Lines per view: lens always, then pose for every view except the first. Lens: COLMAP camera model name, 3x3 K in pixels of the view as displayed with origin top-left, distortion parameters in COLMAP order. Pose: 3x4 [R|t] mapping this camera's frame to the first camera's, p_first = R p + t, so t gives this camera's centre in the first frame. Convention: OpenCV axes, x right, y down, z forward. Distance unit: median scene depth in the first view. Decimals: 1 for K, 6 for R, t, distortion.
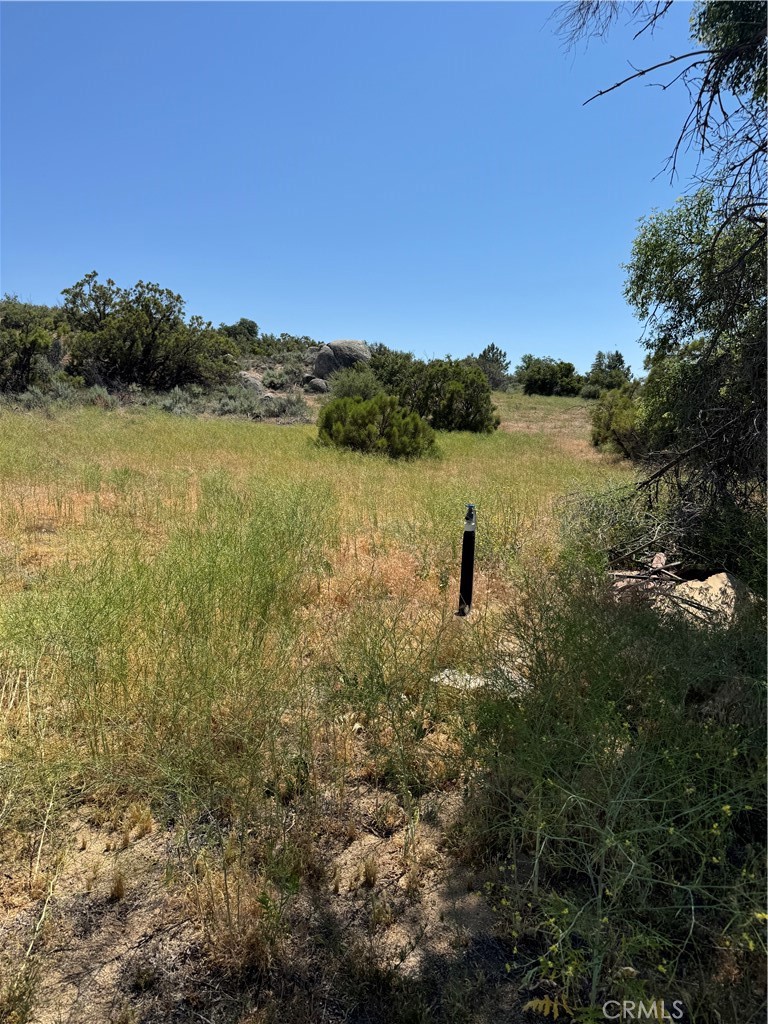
lens RADIAL K [[731.1, 0, 384.0], [0, 731.1, 512.0], [0, 0, 1]] dist [0.034123, -0.033152]
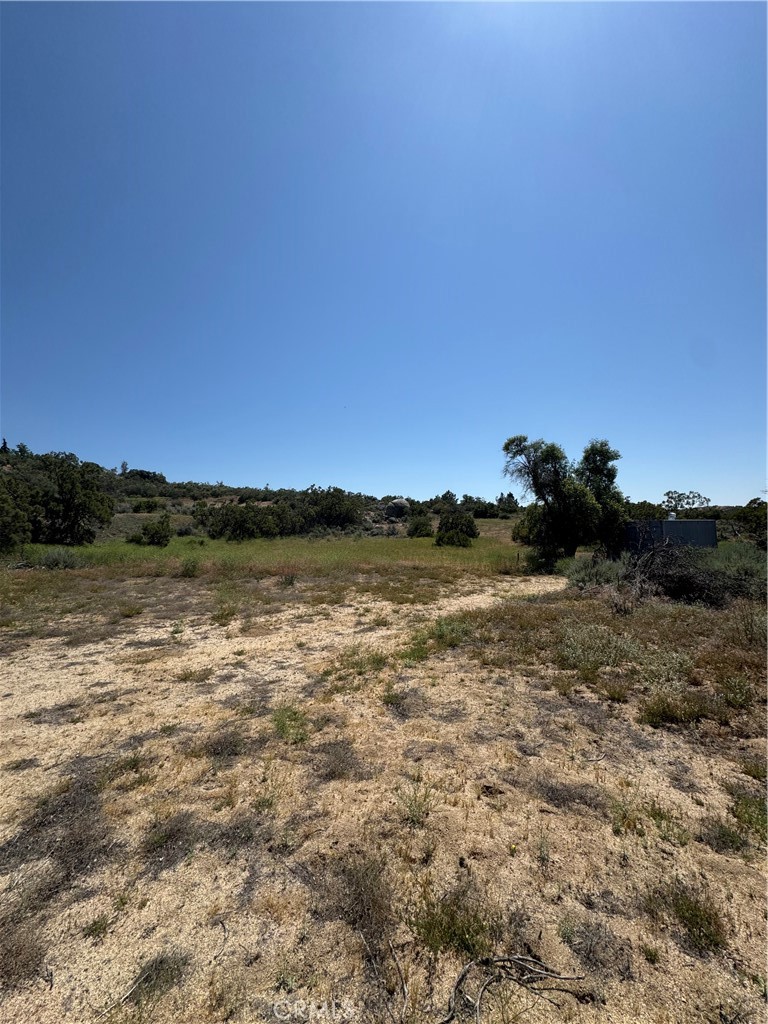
lens RADIAL K [[409.0, 0, 383.9], [0, 409.0, 515.3], [0, 0, 1]] dist [-0.001850, 0.000406]
pose [[0.998484, -0.054697, 0.006151, -0.172037], [0.054986, 0.986204, -0.156136, 0.028445], [0.002474, 0.156237, 0.987716, -0.467767]]
